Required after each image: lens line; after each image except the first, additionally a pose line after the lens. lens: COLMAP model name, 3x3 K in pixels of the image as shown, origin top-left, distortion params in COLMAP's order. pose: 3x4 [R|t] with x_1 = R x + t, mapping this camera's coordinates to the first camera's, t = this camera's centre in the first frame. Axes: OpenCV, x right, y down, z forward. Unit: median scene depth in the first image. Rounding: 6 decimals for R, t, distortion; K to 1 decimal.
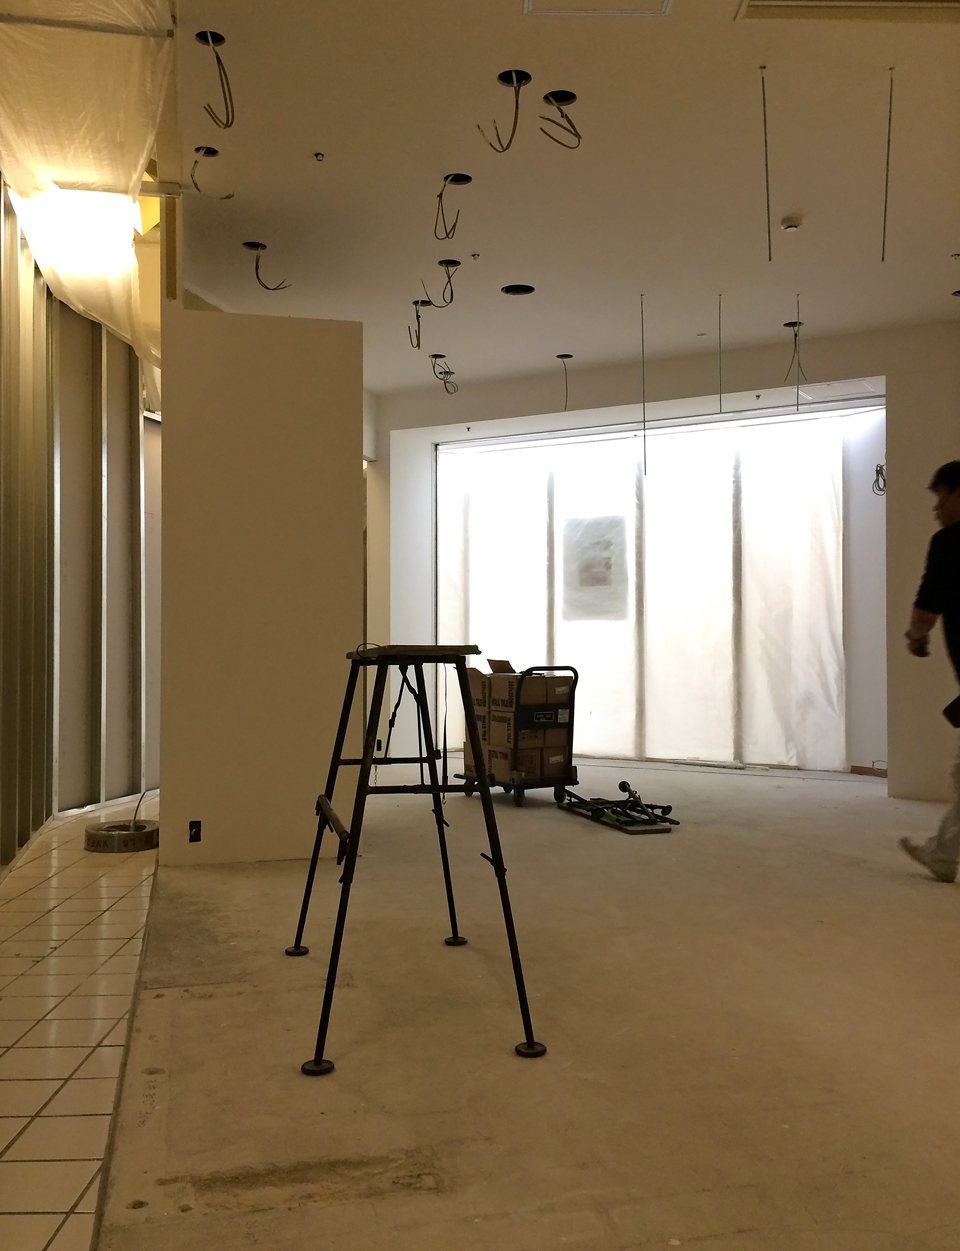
lens RADIAL K [[1167.4, 0, 480.5], [0, 1167.4, 626.5], [0, 0, 1]] dist [0.015498, 0.000000]
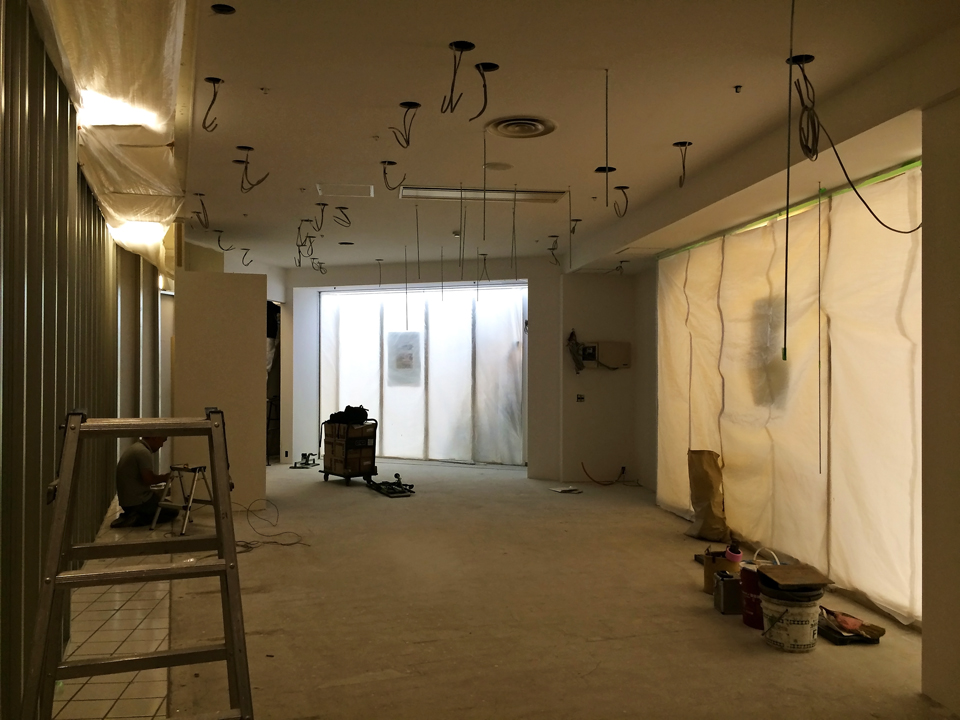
lens RADIAL K [[840.4, 0, 480.6], [0, 840.4, 360.3], [0, 0, 1]] dist [0.070756, 0.010593]
pose [[0.994421, 0.001965, 0.105468, 0.092835], [-0.002953, 0.999953, 0.009215, -0.073437], [-0.105445, -0.009475, 0.994380, -0.451906]]
